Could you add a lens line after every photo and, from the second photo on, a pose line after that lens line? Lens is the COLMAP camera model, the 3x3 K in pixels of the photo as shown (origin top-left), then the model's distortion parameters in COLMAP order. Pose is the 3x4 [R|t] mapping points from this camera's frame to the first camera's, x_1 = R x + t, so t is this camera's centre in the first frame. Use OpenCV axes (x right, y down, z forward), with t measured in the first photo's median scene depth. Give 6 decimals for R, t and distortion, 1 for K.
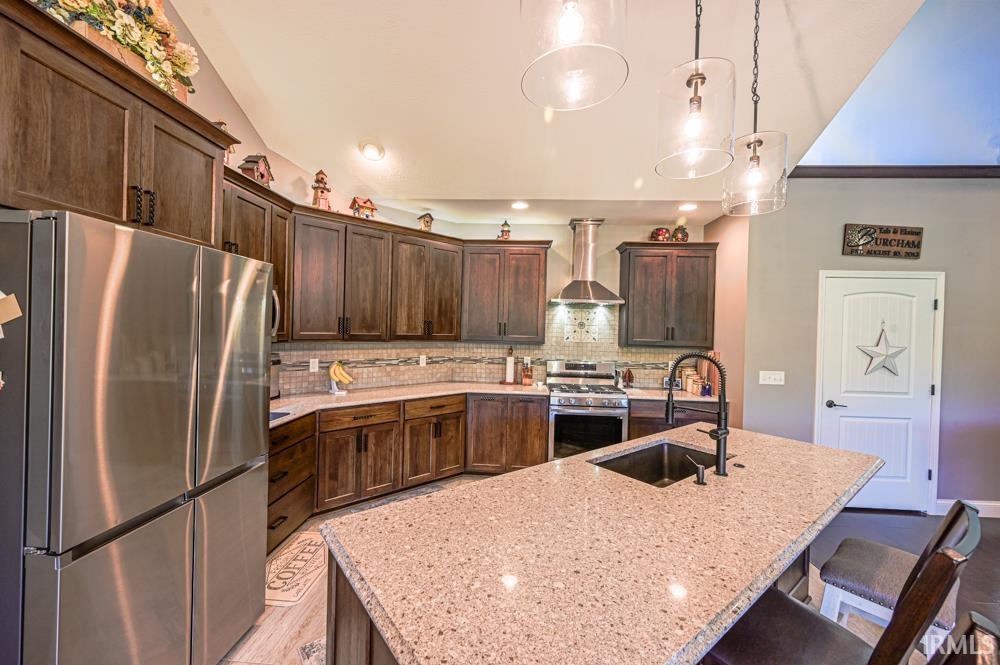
lens RADIAL K [[392.4, 0, 498.1], [0, 392.4, 330.8], [0, 0, 1]] dist [-0.002523, 0.000475]
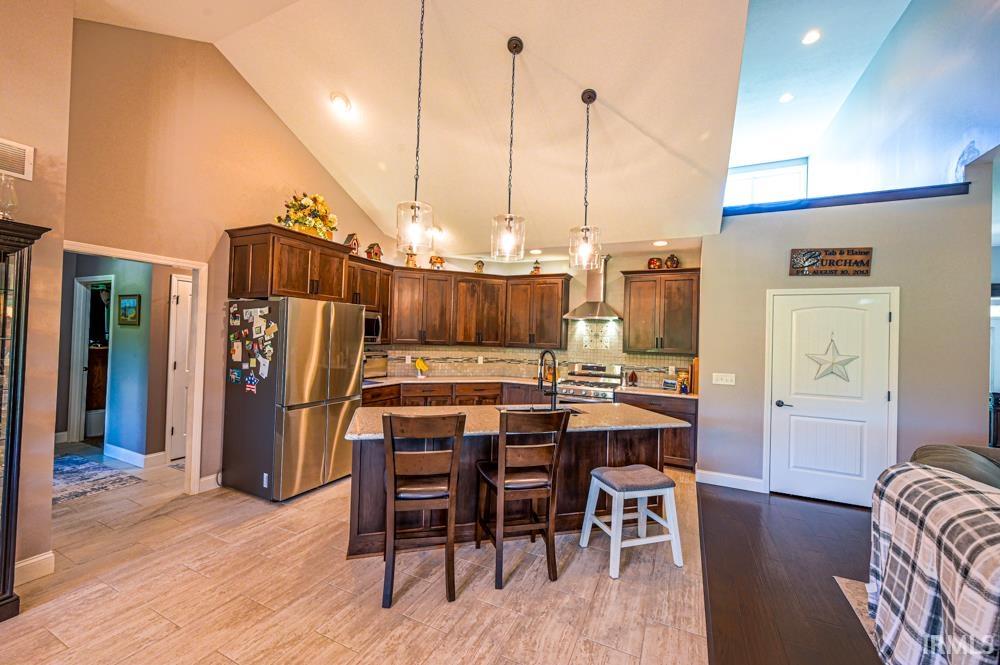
lens RADIAL K [[392.4, 0, 500.6], [0, 392.4, 327.4], [0, 0, 1]] dist [-0.002523, 0.000475]
pose [[0.928333, -0.005994, -0.371701, 0.489028], [-0.009889, 0.999118, -0.040810, 0.015721], [0.371618, 0.041561, 0.927455, -0.379472]]
